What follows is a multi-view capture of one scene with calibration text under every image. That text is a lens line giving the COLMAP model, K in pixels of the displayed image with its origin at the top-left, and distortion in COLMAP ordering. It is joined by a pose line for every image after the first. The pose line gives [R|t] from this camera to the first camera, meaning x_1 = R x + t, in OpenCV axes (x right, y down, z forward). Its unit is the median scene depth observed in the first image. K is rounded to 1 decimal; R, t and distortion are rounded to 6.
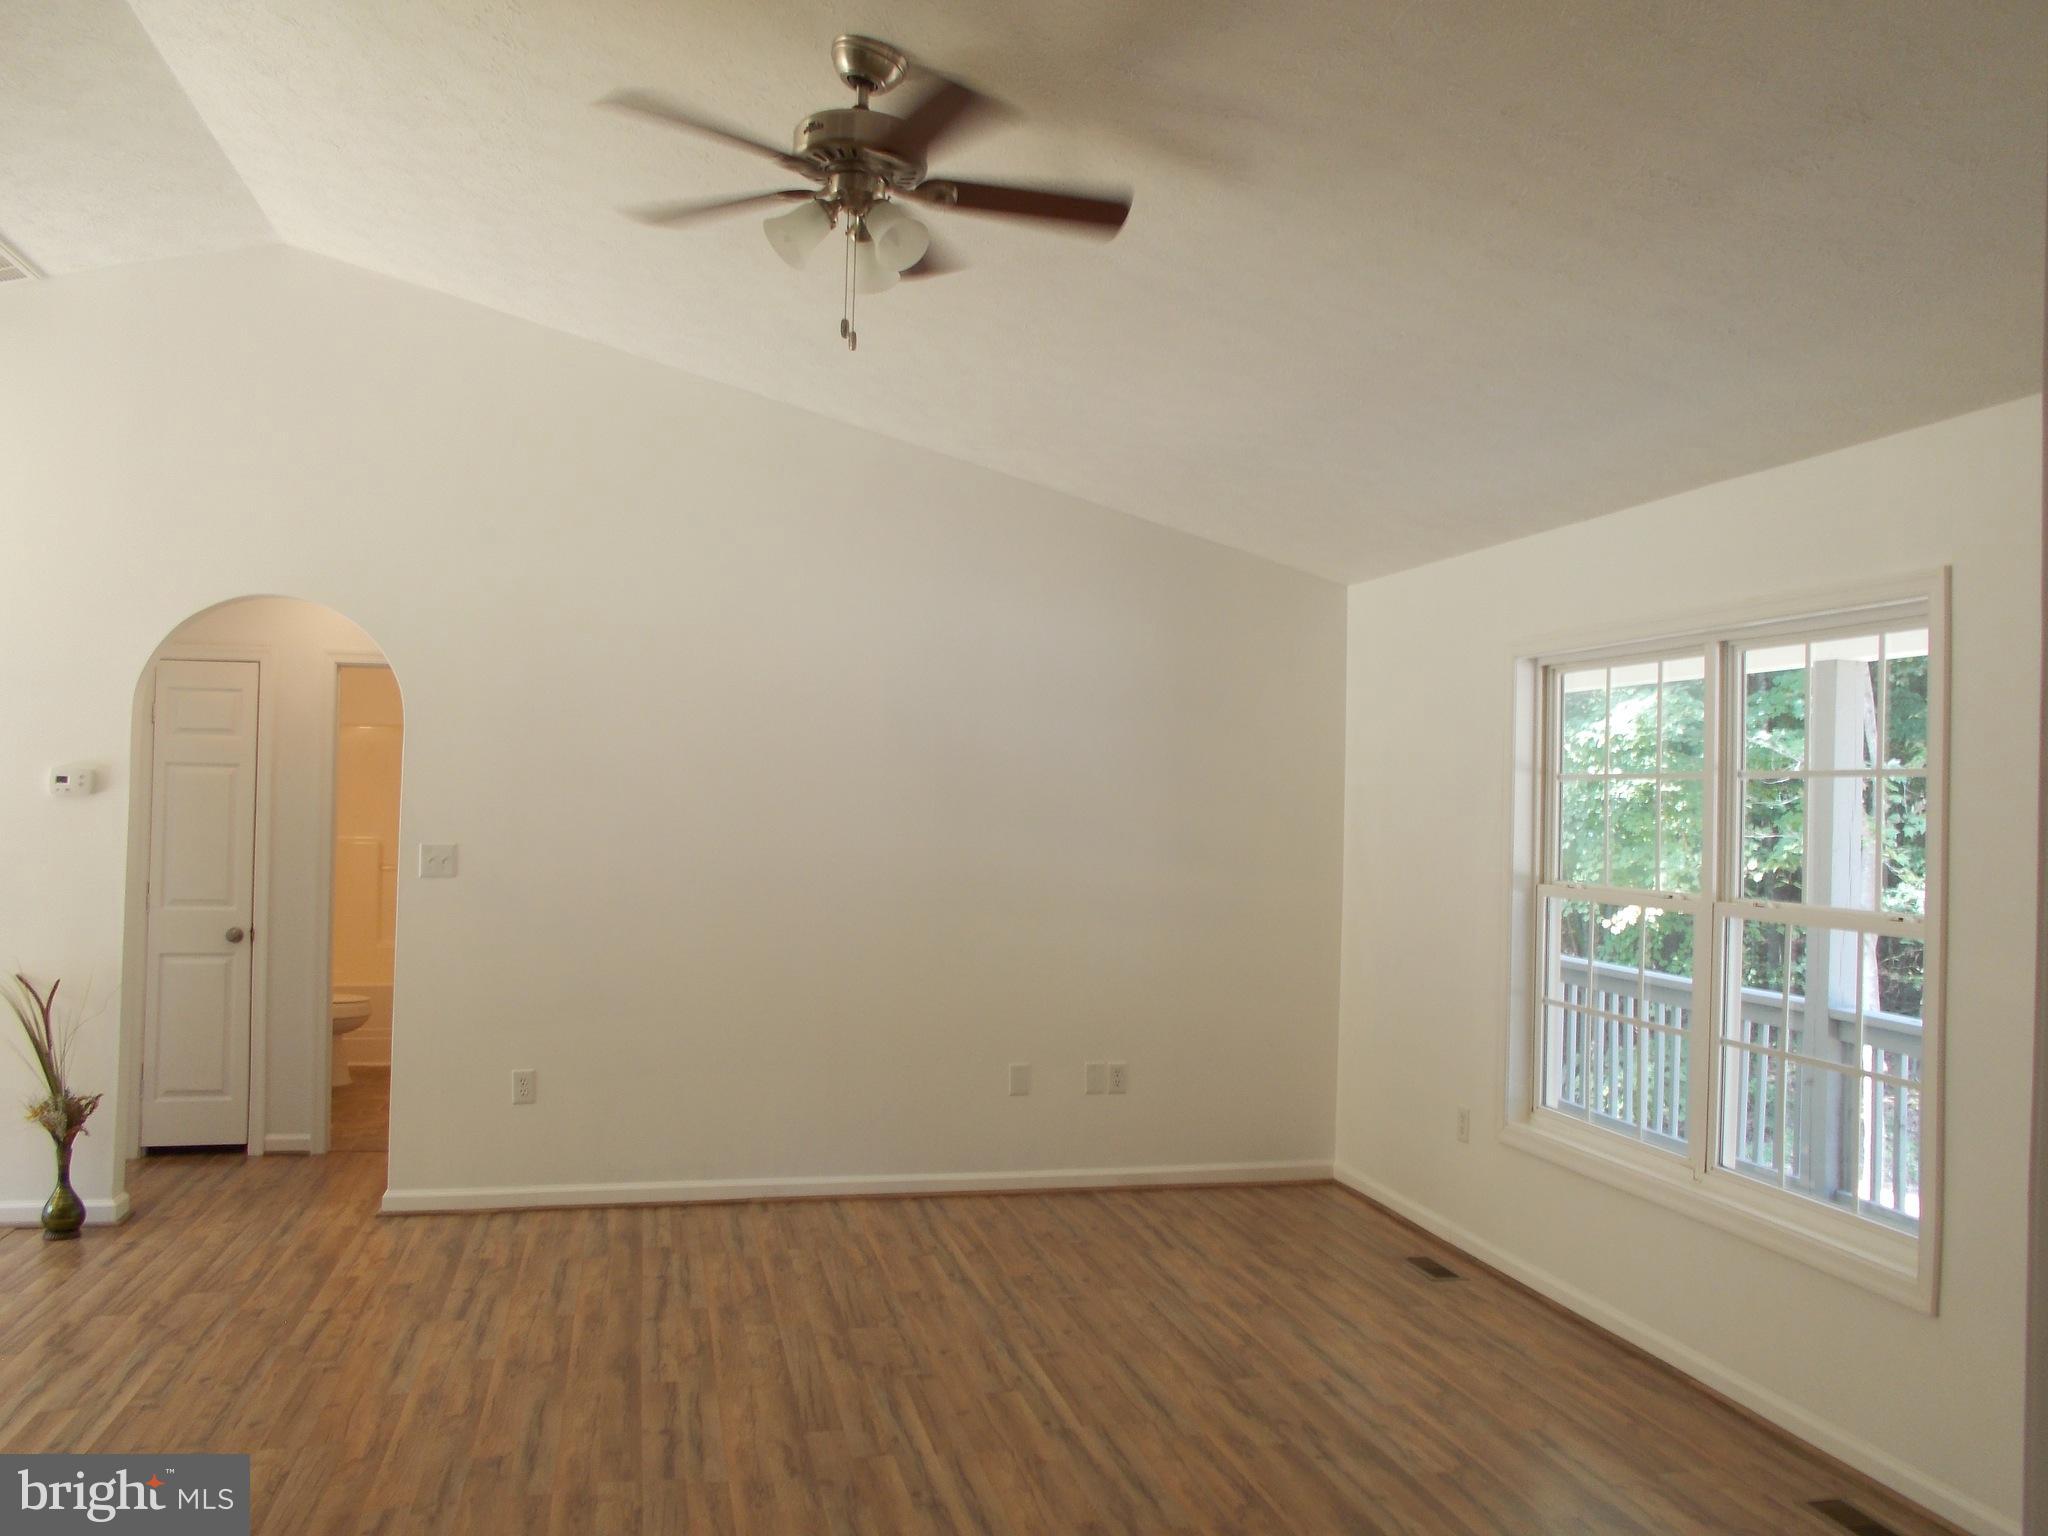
lens RADIAL K [[1551.5, 0, 1024.0], [0, 1551.5, 768.0], [0, 0, 1]] dist [-0.046538, 0.004242]
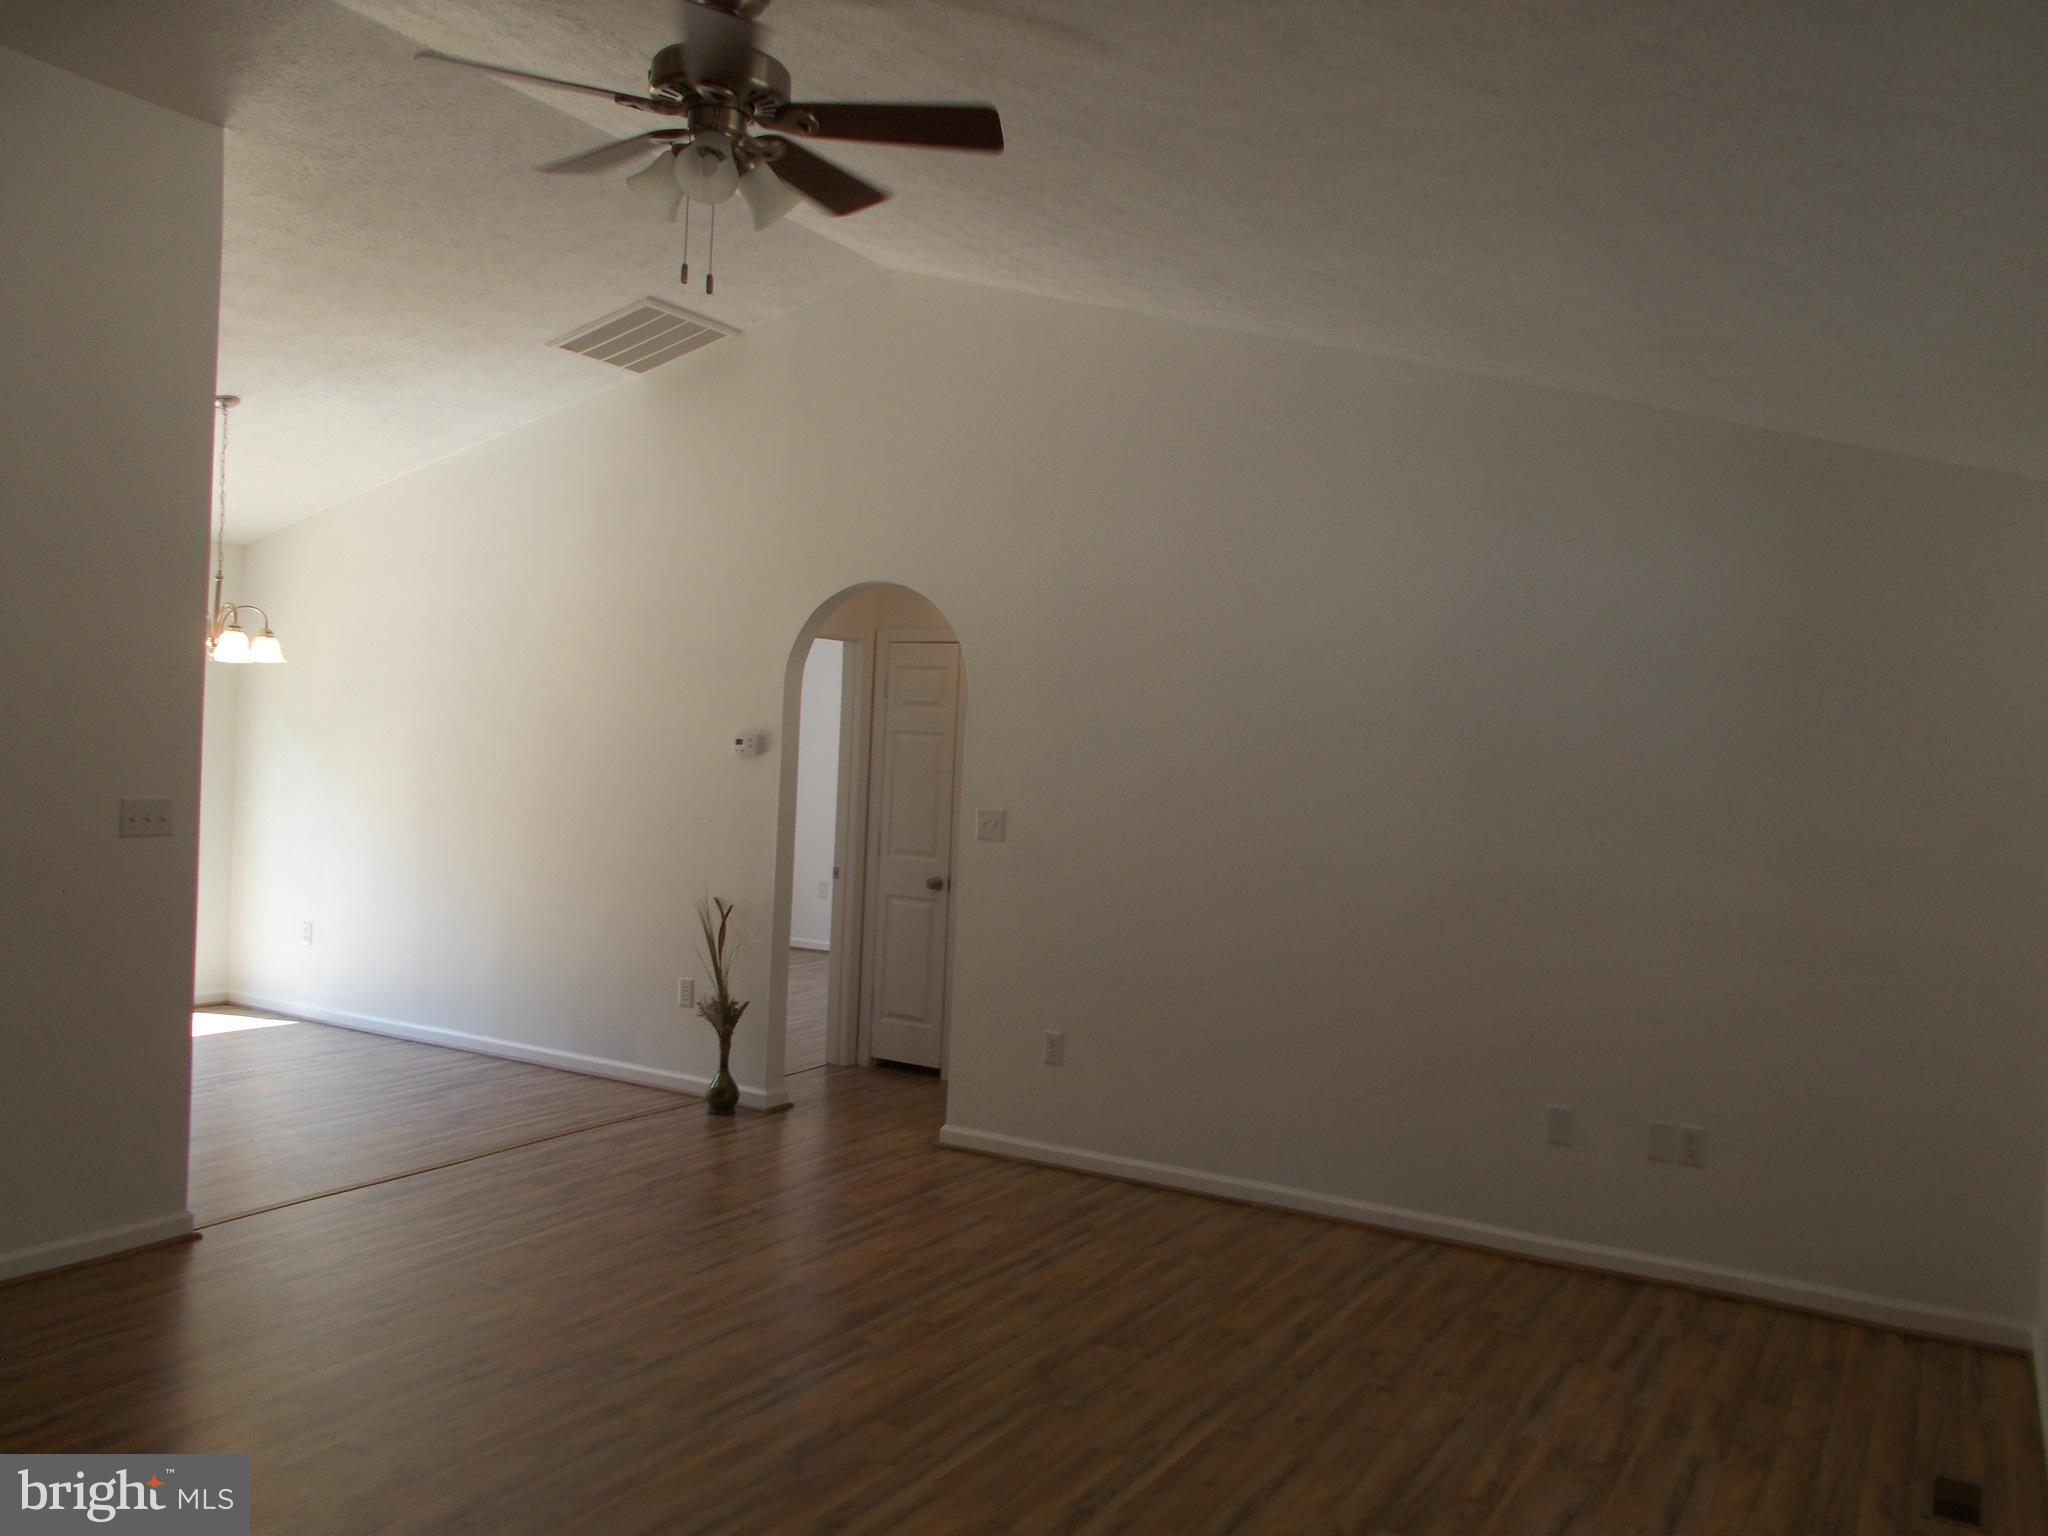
lens RADIAL K [[1551.5, 0, 1024.0], [0, 1551.5, 768.0], [0, 0, 1]] dist [-0.046538, 0.004242]
pose [[0.727945, 0.021032, -0.685313, 0.346016], [-0.016880, 0.999776, 0.012752, 0.007842], [0.685427, 0.002285, 0.728137, 0.220803]]
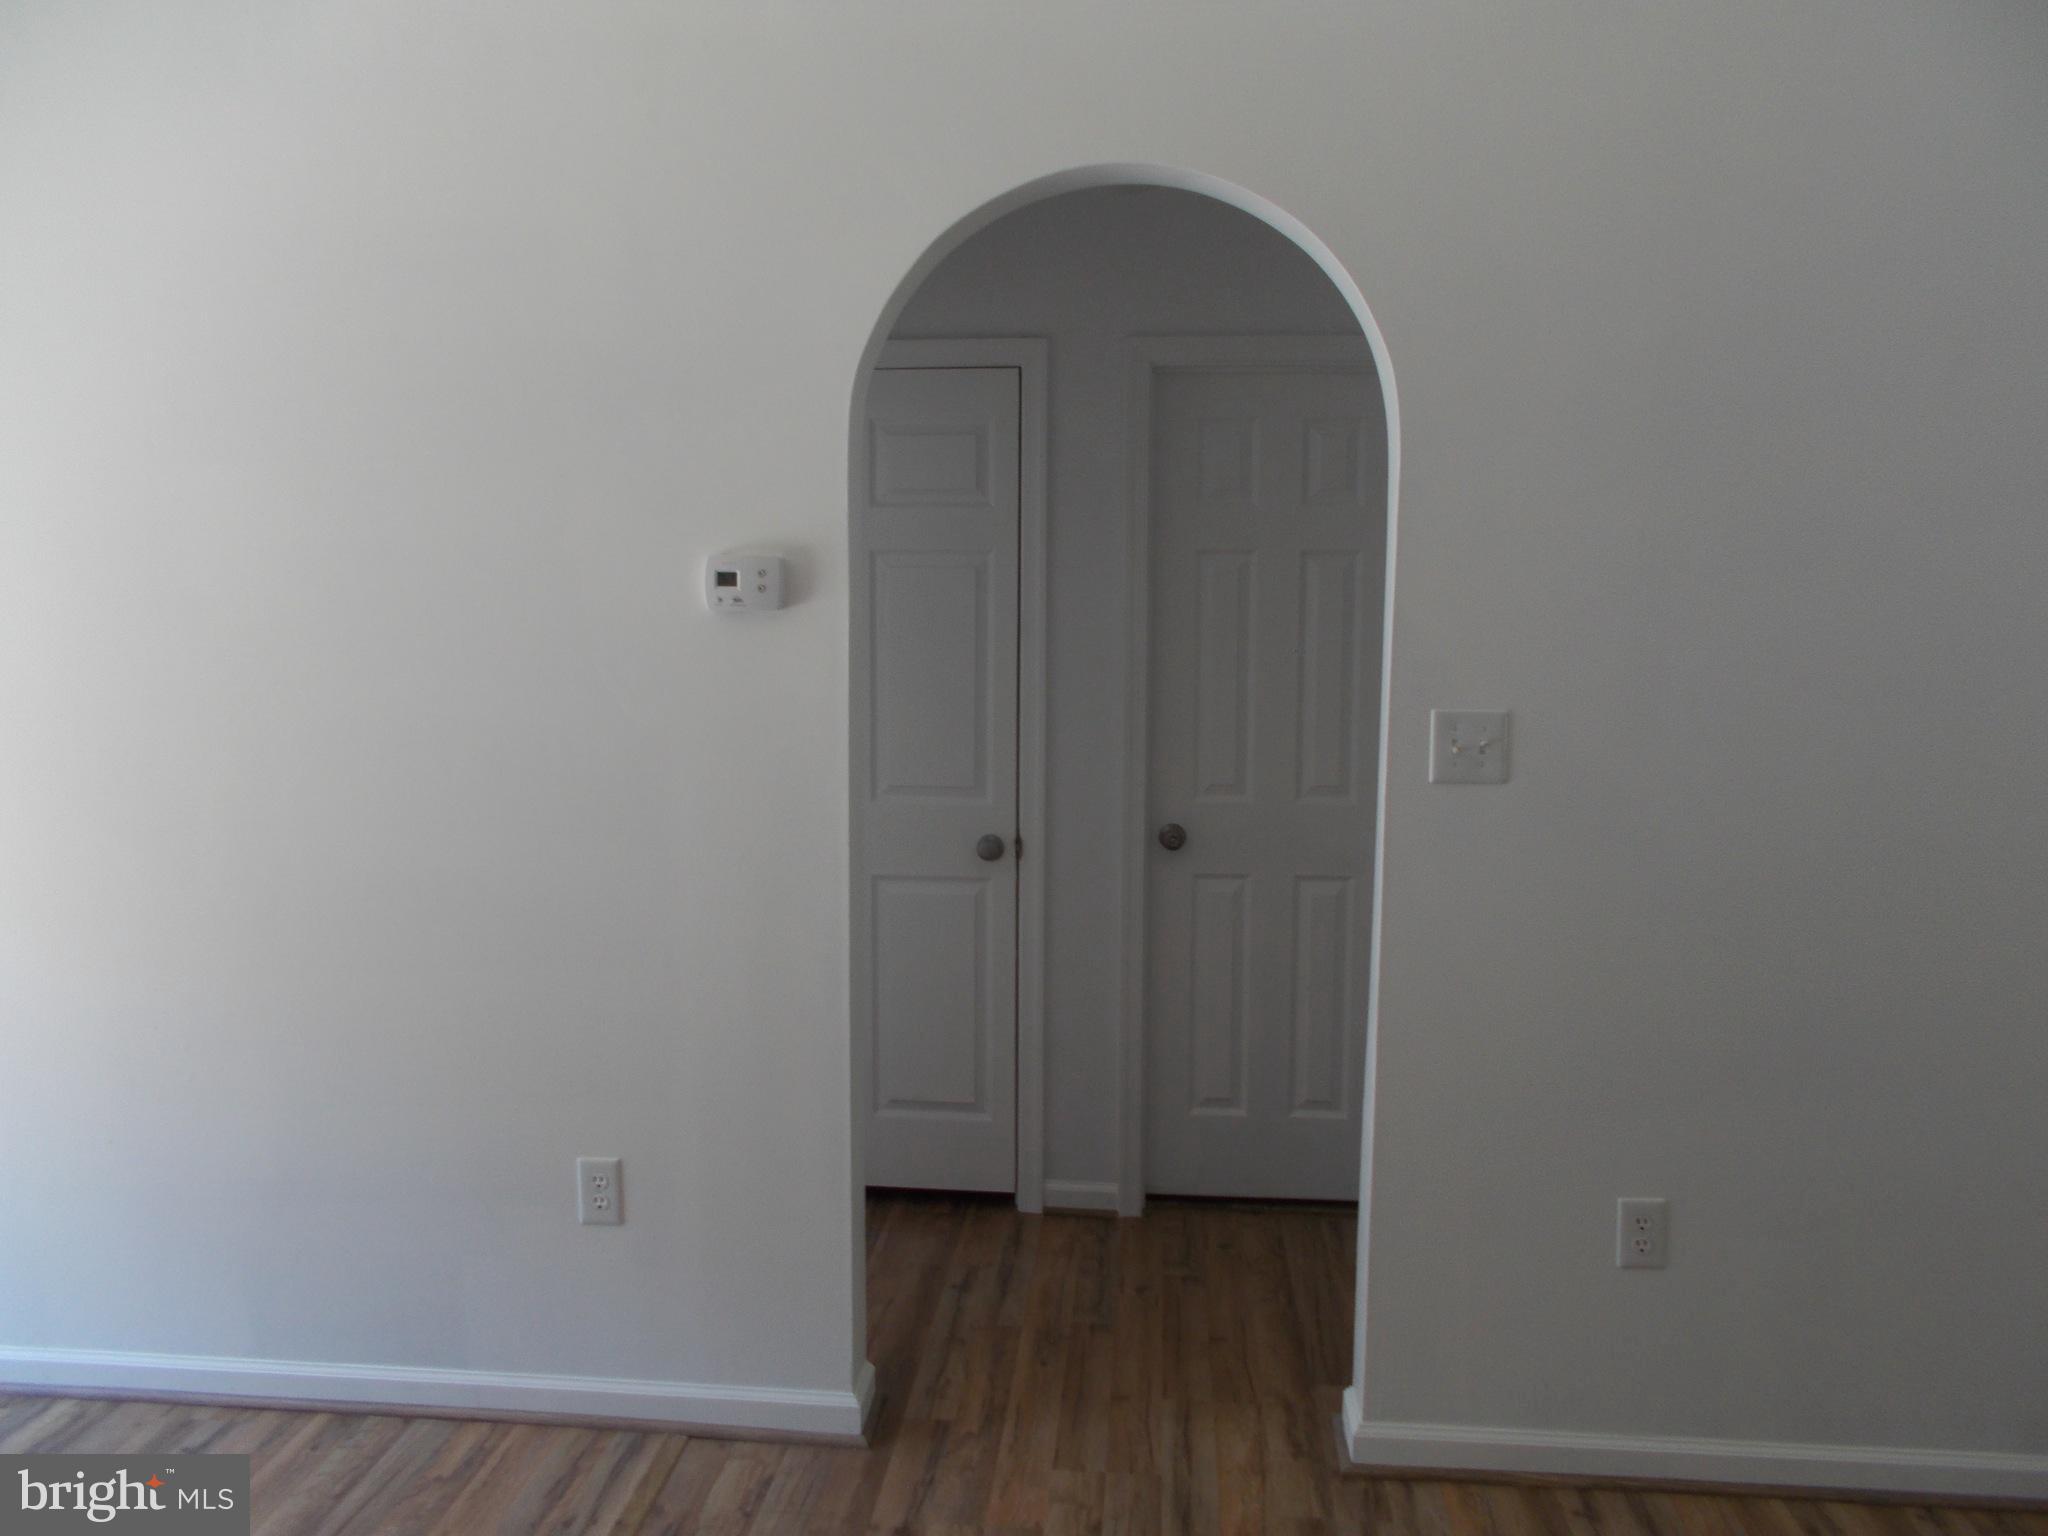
lens RADIAL K [[1479.3, 0, 1024.0], [0, 1479.3, 768.0], [0, 0, 1]] dist [-0.020312, 0.003906]
pose [[0.945785, 0.020484, -0.324147, -0.345470], [0.019622, 0.992583, 0.119977, 0.011956], [0.324200, -0.119833, 0.938368, 0.514411]]
